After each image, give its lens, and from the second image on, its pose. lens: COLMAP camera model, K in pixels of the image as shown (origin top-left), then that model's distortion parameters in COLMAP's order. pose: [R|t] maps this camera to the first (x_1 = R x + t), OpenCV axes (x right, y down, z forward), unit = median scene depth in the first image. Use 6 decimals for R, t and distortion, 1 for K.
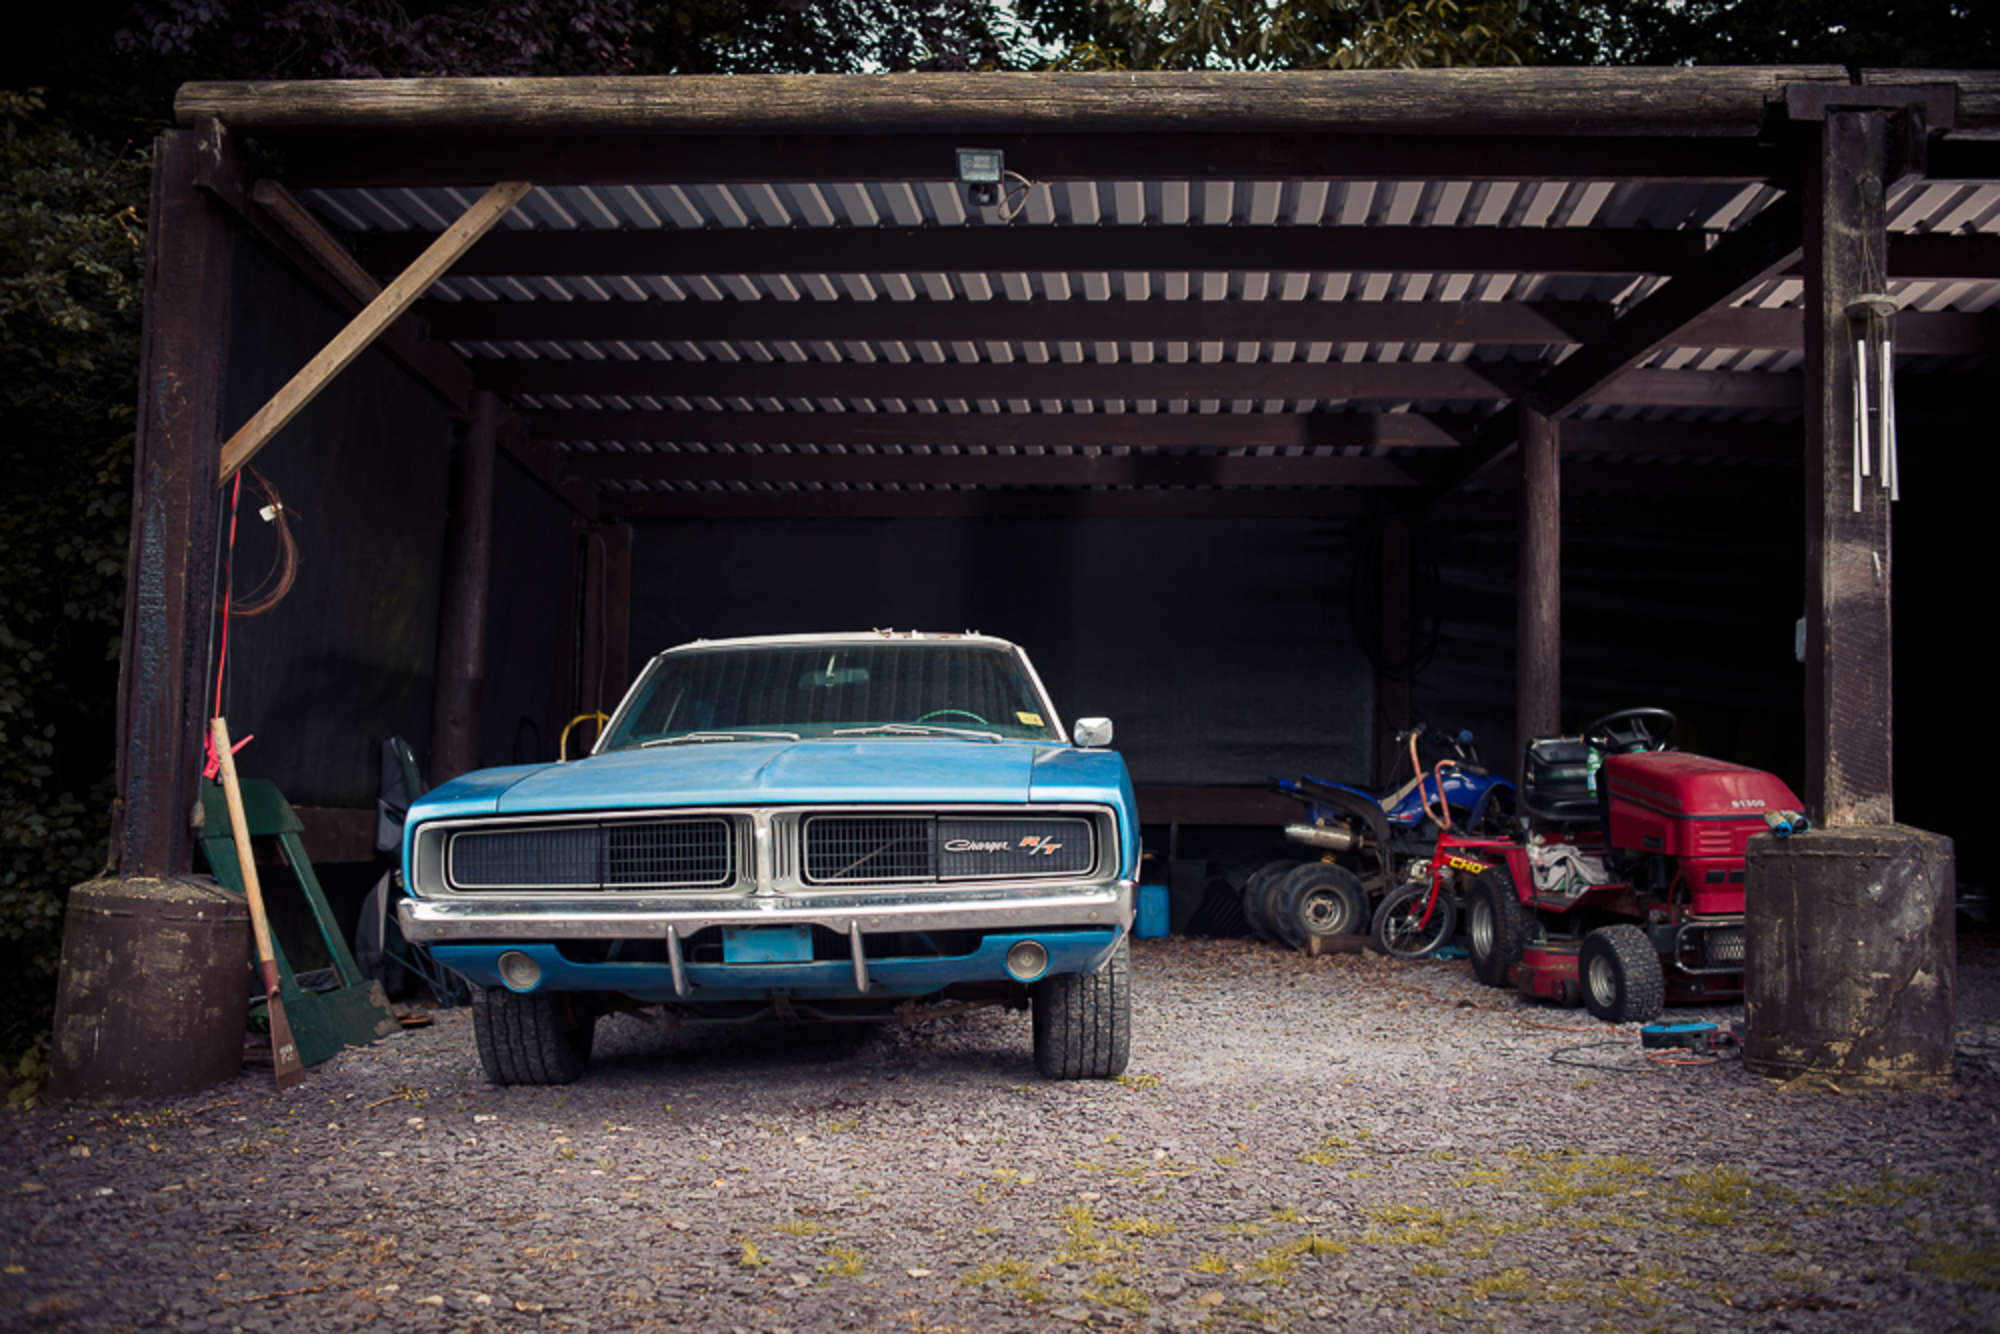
lens RADIAL K [[1992.1, 0, 997.4], [0, 1992.1, 671.0], [0, 0, 1]] dist [-0.067063, 0.000000]
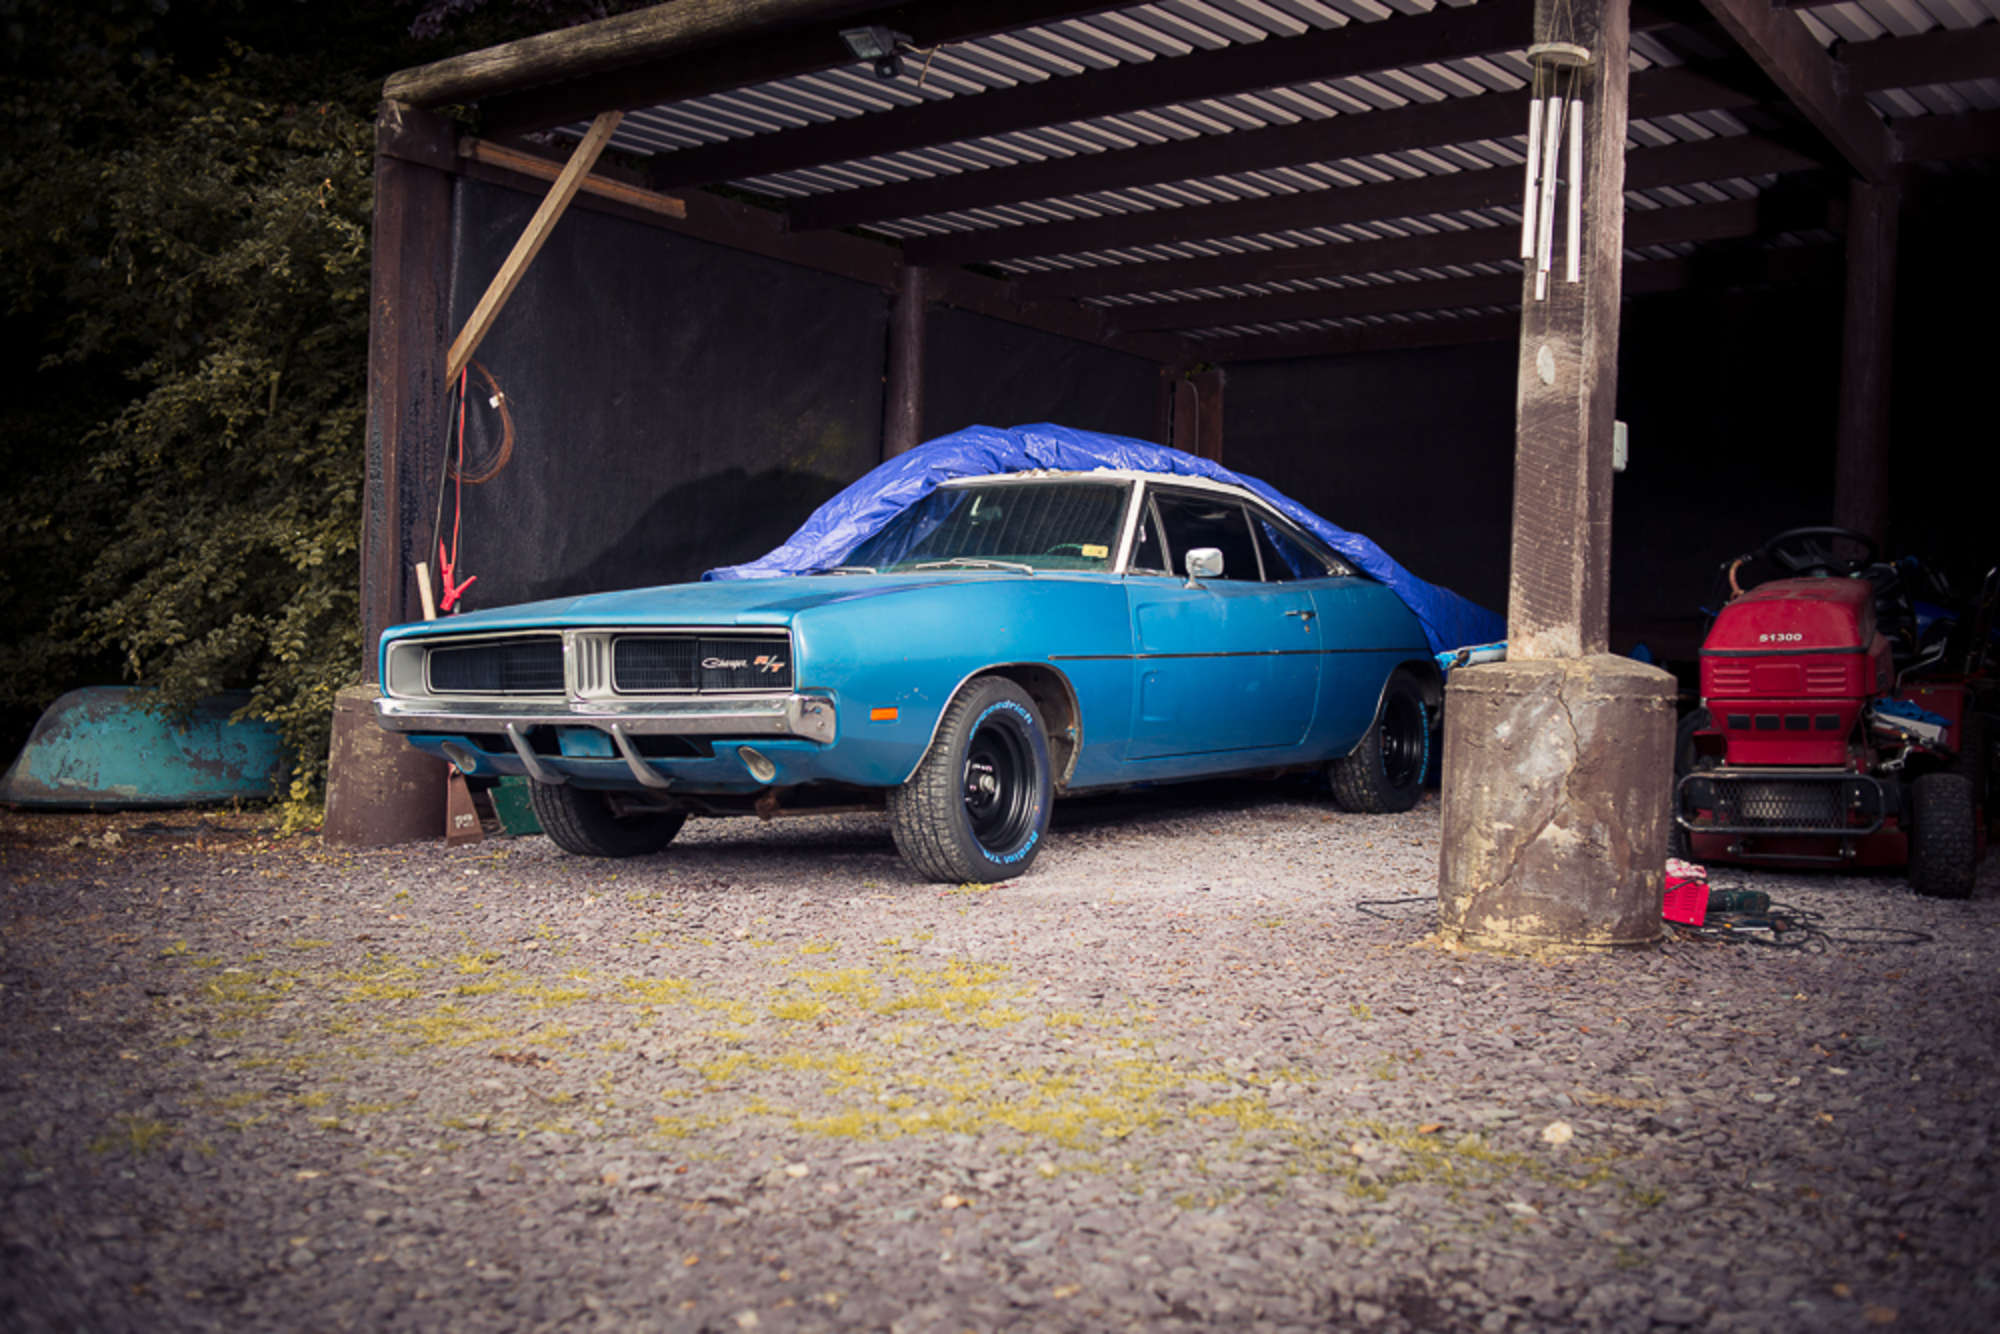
lens RADIAL K [[1992.1, 0, 1014.8], [0, 1992.1, 657.8], [0, 0, 1]] dist [-0.067063, 0.000000]
pose [[0.834833, 0.011944, -0.550374, 0.671958], [0.028022, 0.997546, 0.064154, 0.013705], [0.549790, -0.068981, 0.832450, 0.120862]]
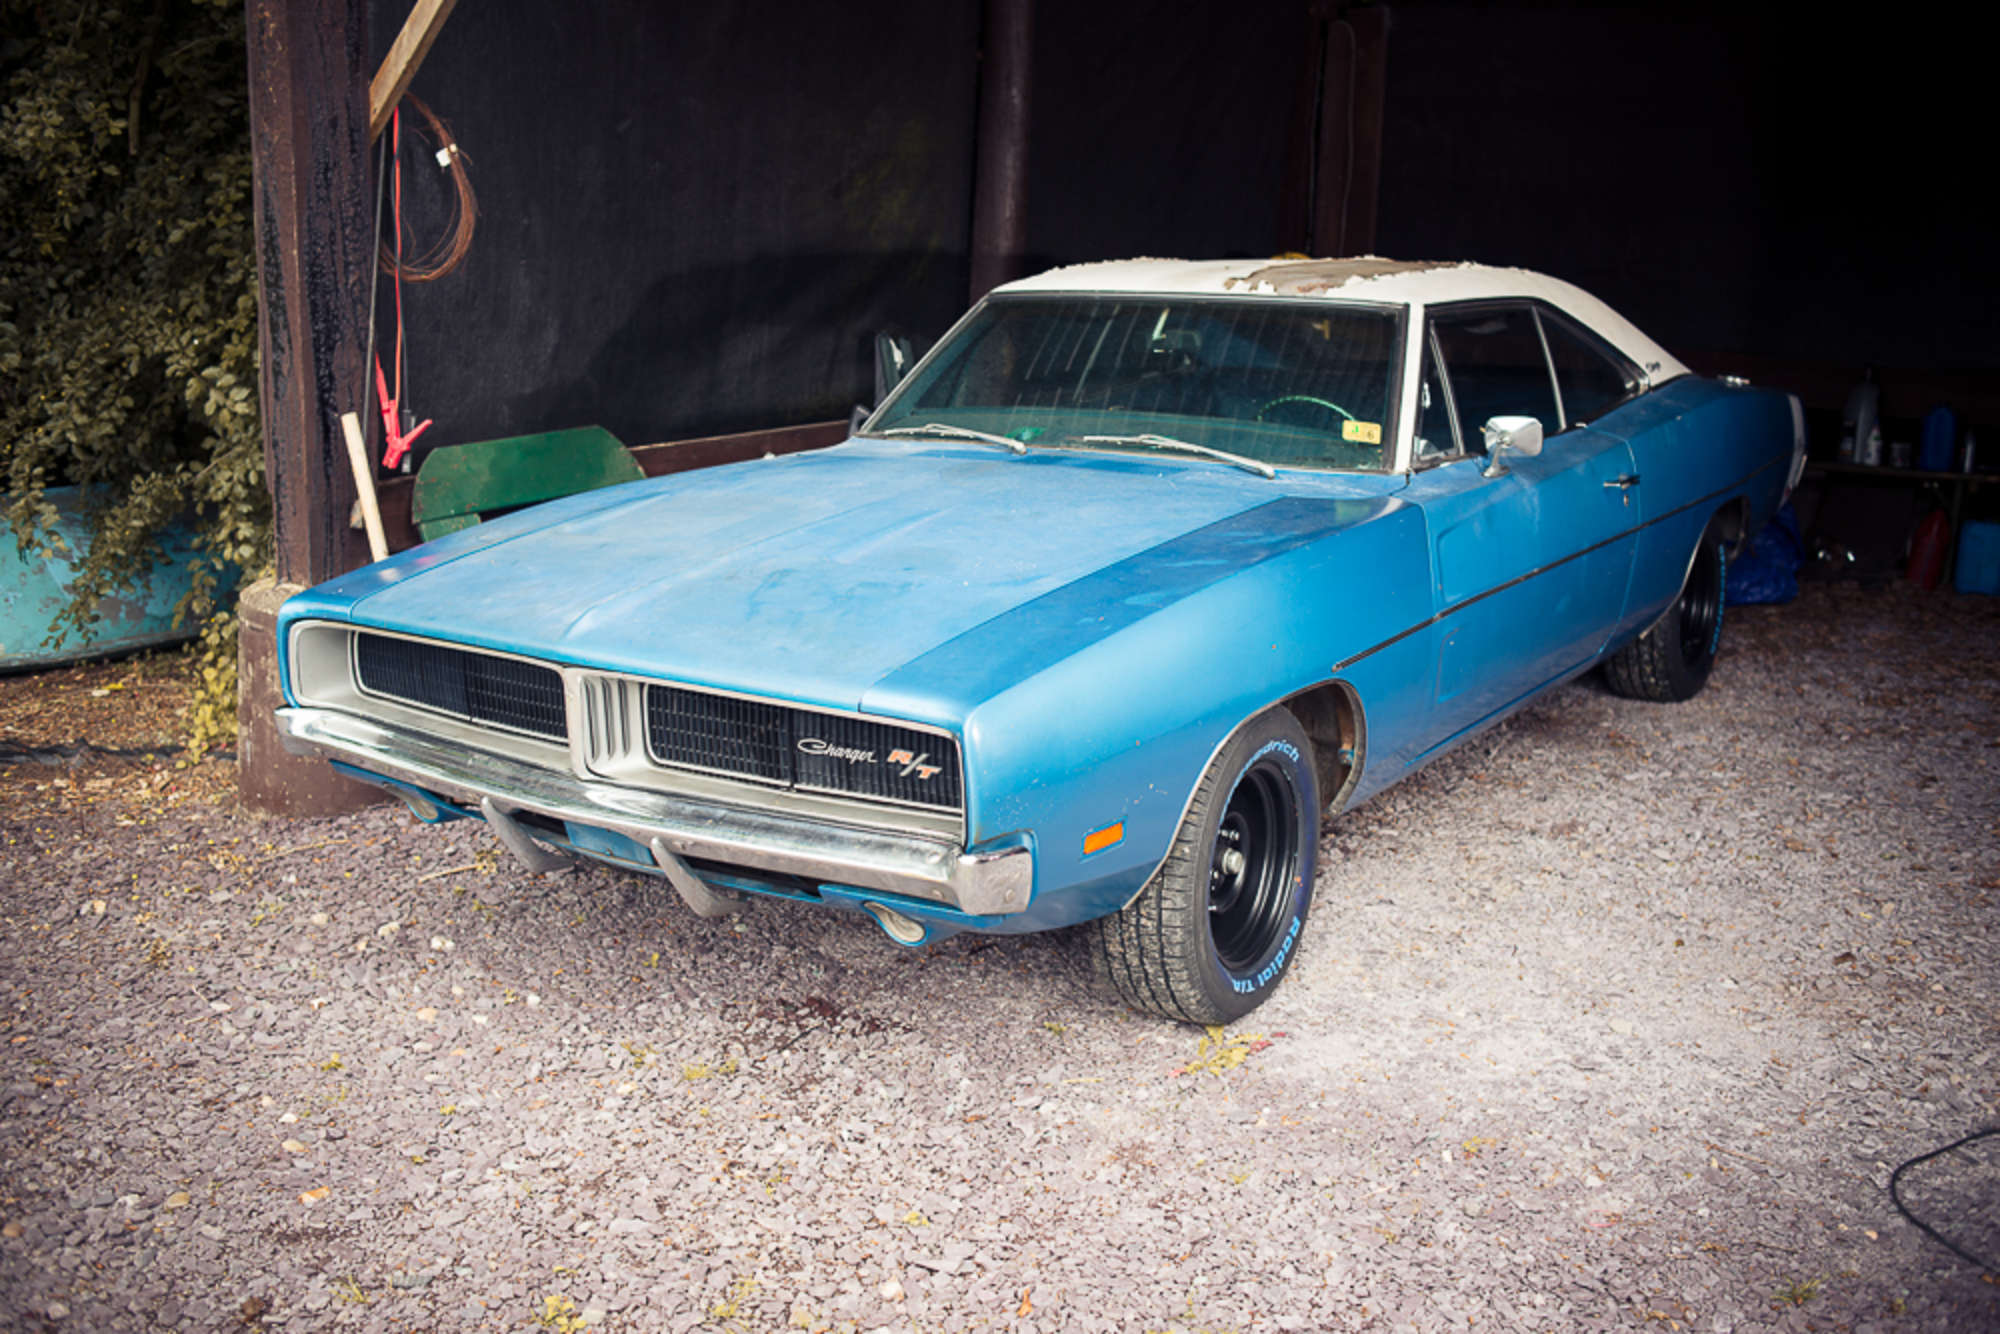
lens RADIAL K [[1992.1, 0, 1006.3], [0, 1992.1, 656.4], [0, 0, 1]] dist [-0.067063, 0.000000]
pose [[0.831544, 0.139585, -0.537635, 0.356064], [0.024516, 0.957744, 0.286575, -0.122654], [0.554918, -0.251480, 0.792984, 0.438088]]
